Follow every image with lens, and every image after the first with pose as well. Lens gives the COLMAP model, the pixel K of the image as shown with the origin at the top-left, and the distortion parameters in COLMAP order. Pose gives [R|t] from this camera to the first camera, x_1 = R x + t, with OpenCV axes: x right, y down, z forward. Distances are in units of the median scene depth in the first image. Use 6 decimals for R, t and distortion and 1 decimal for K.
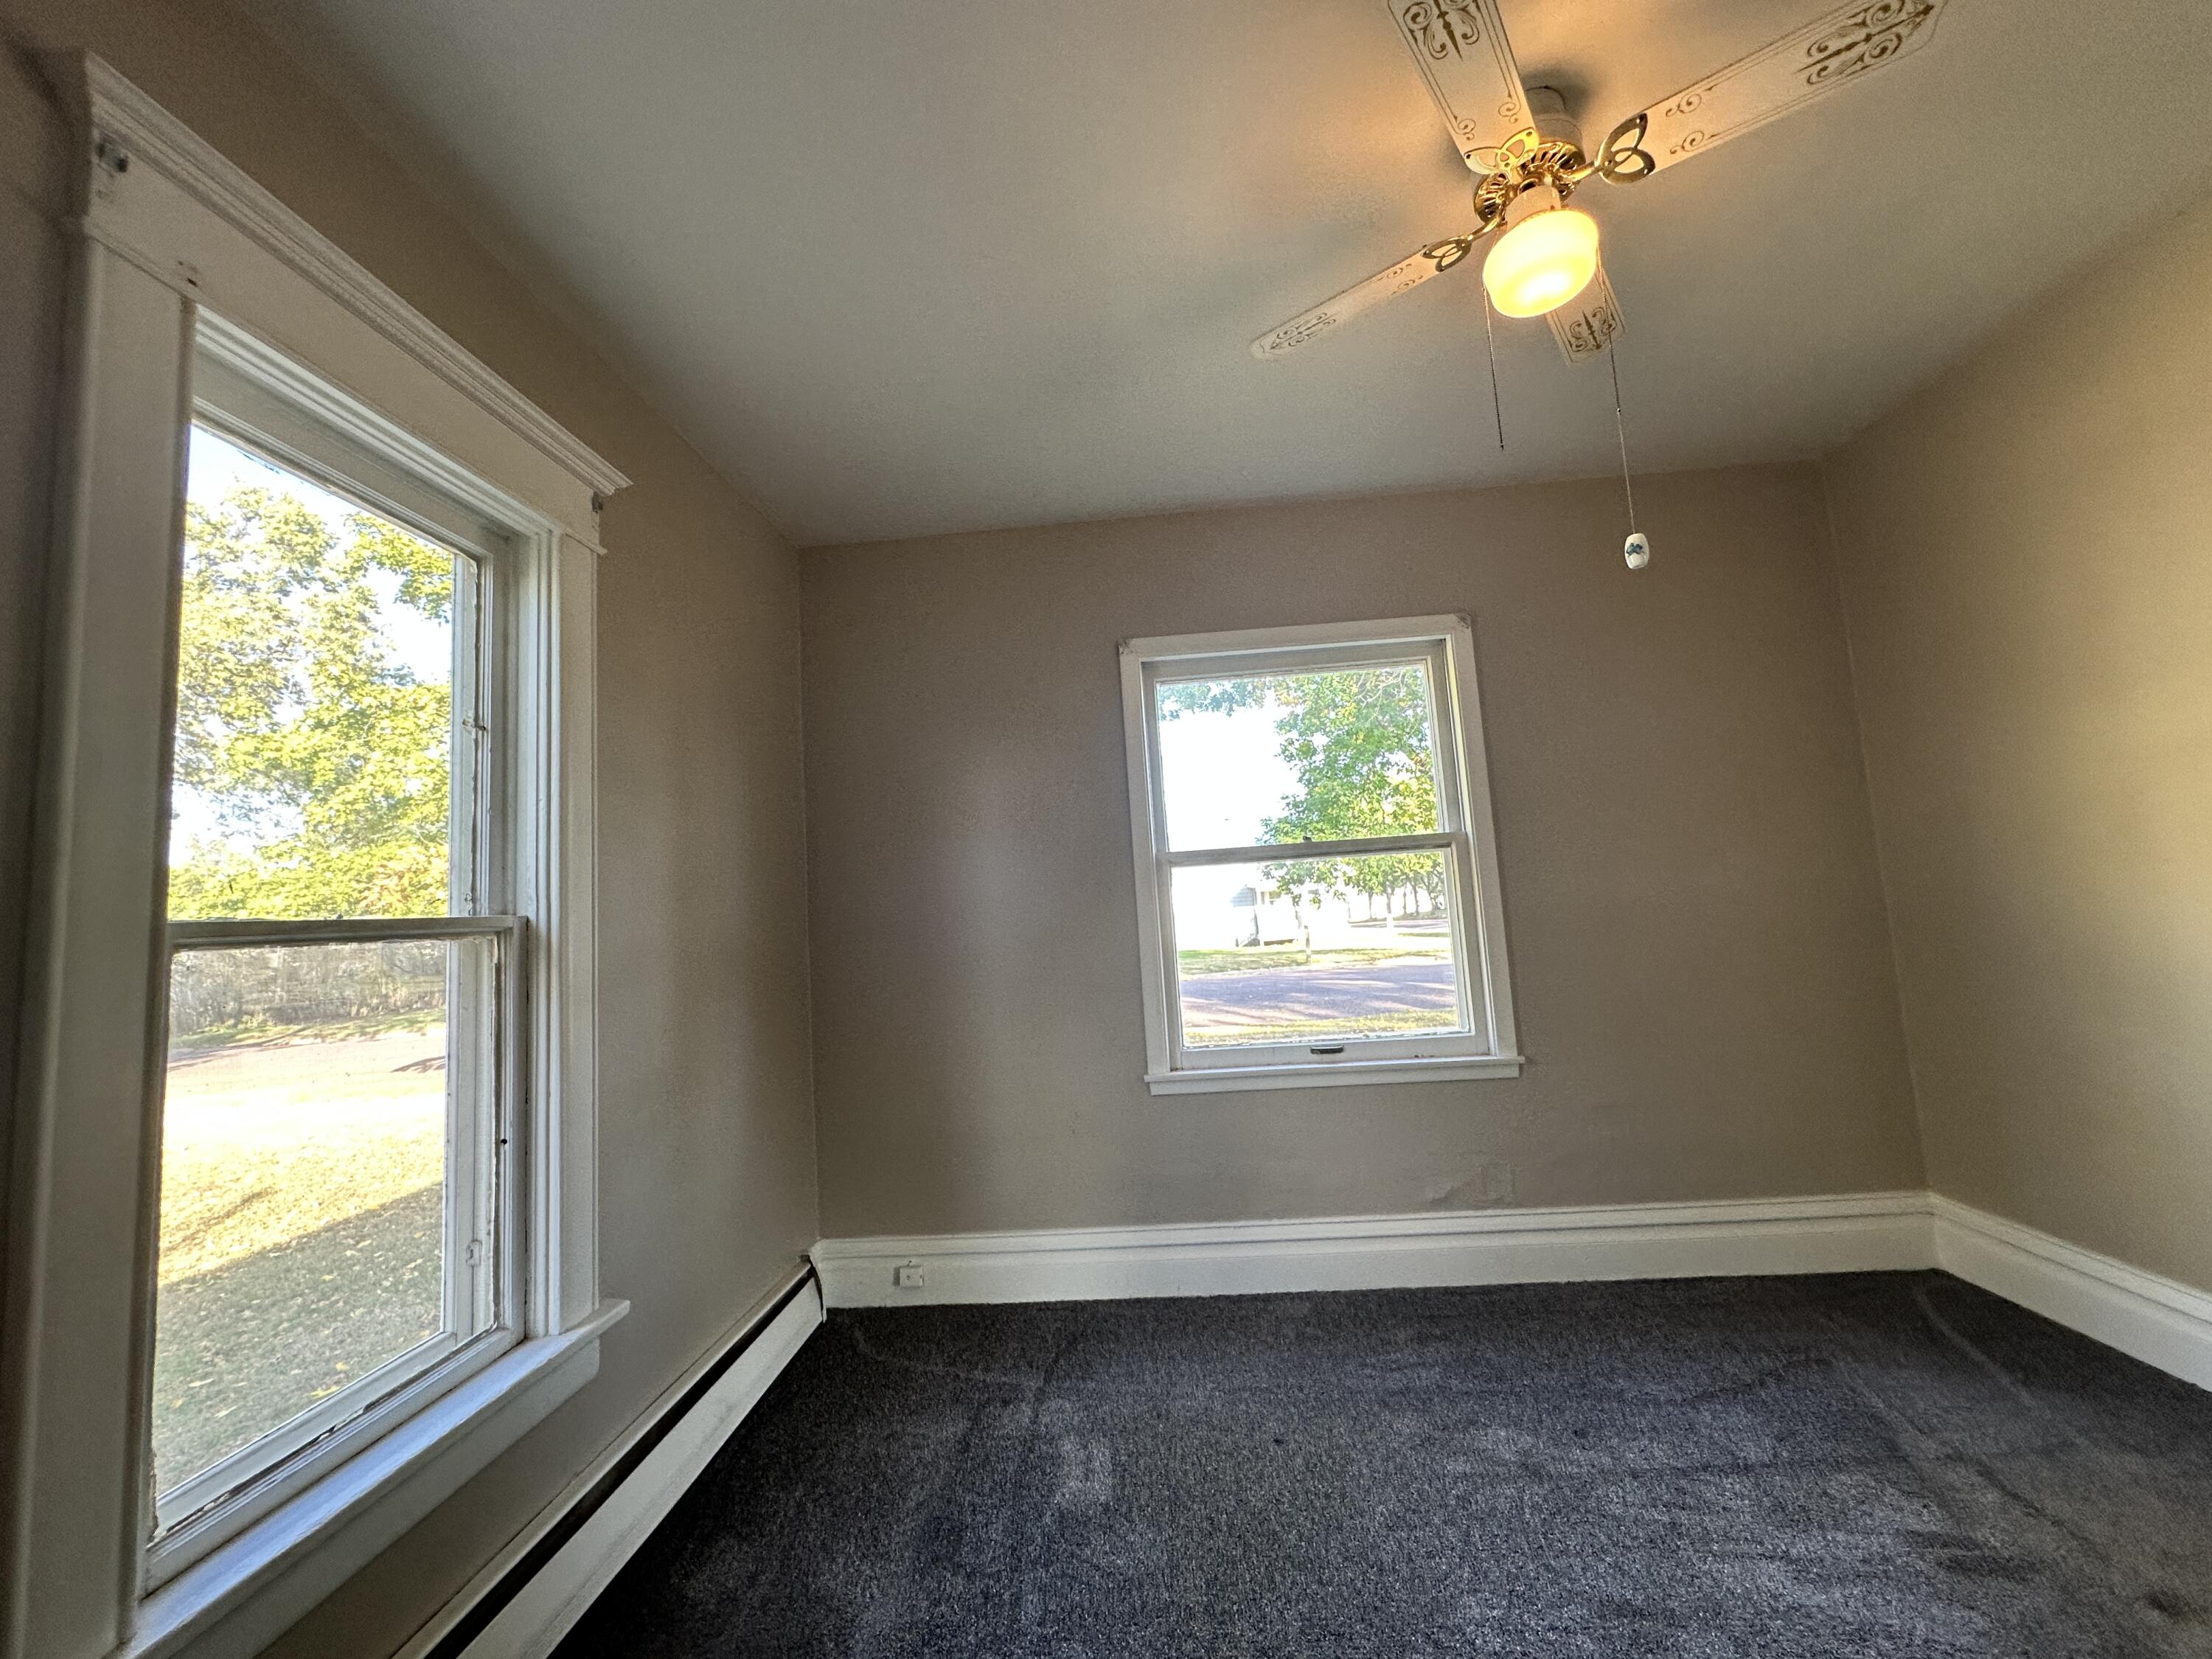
lens RADIAL K [[881.1, 0, 1102.4], [0, 881.1, 830.8], [0, 0, 1]] dist [0.000783, -0.000682]
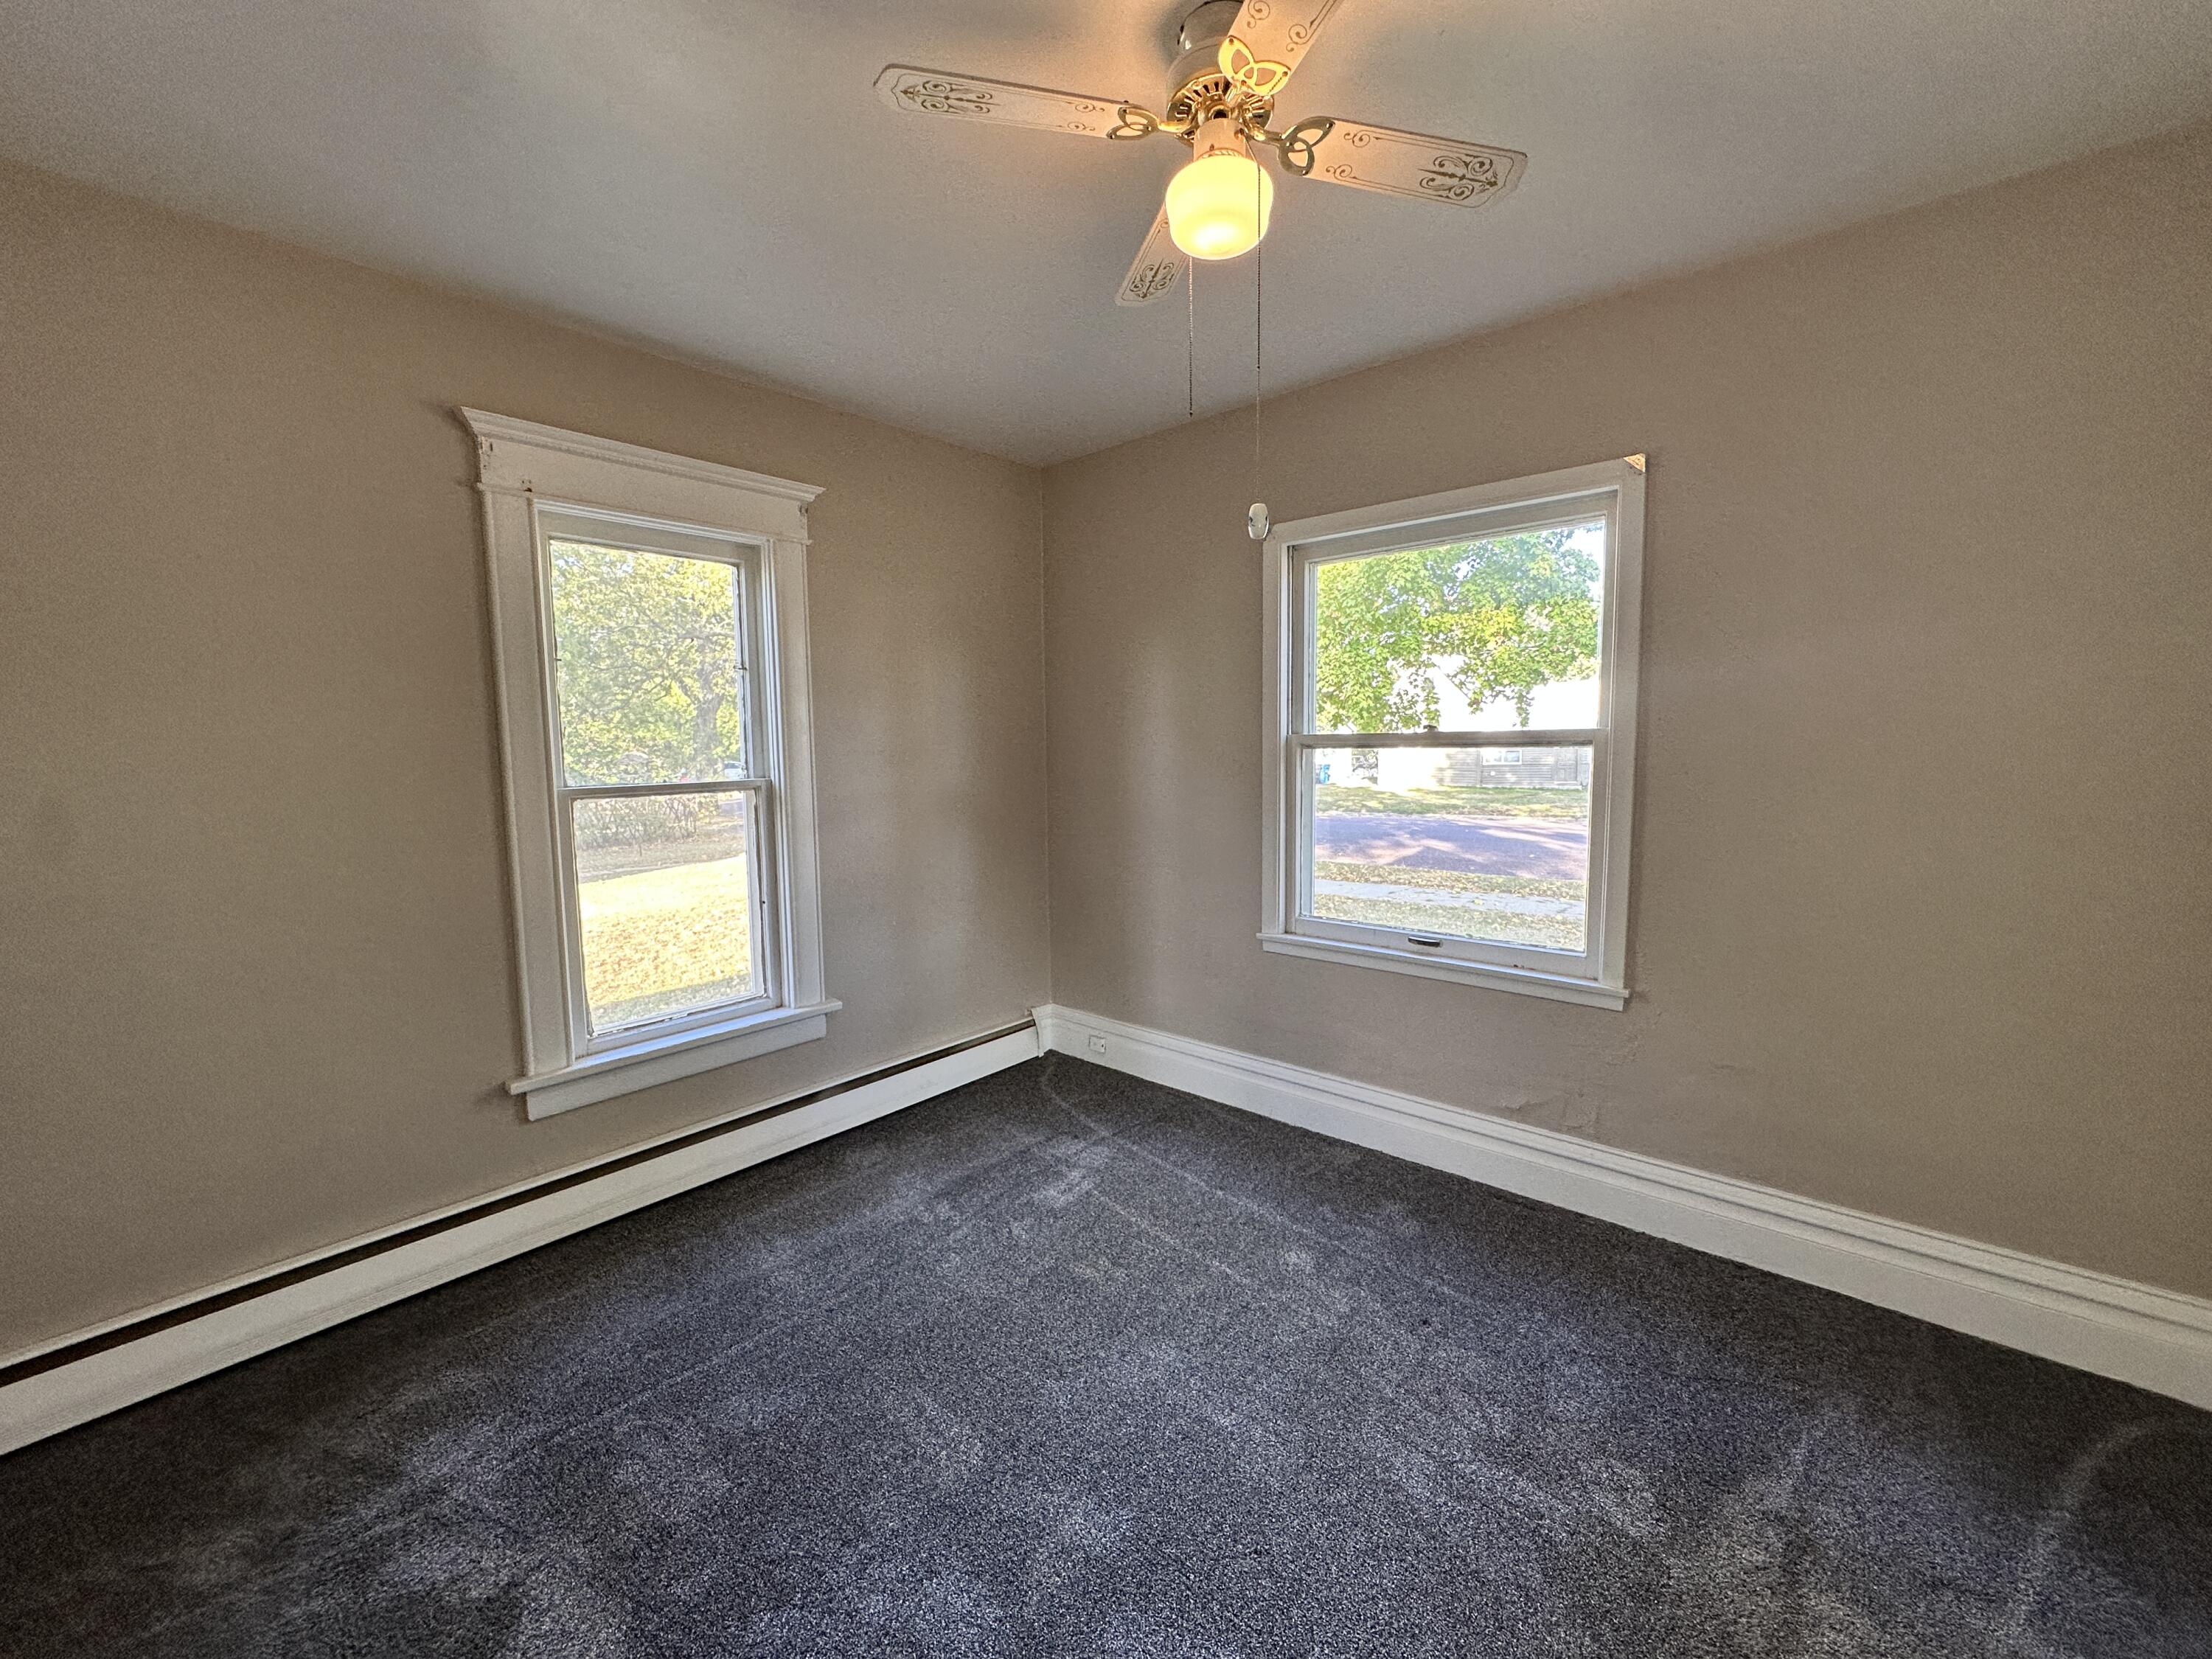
lens RADIAL K [[881.1, 0, 1112.8], [0, 881.1, 827.8], [0, 0, 1]] dist [0.000783, -0.000682]
pose [[0.793124, 0.110149, -0.599016, 0.595457], [0.020049, 0.978256, 0.206431, -0.098407], [0.608729, -0.175735, 0.773670, 0.032344]]
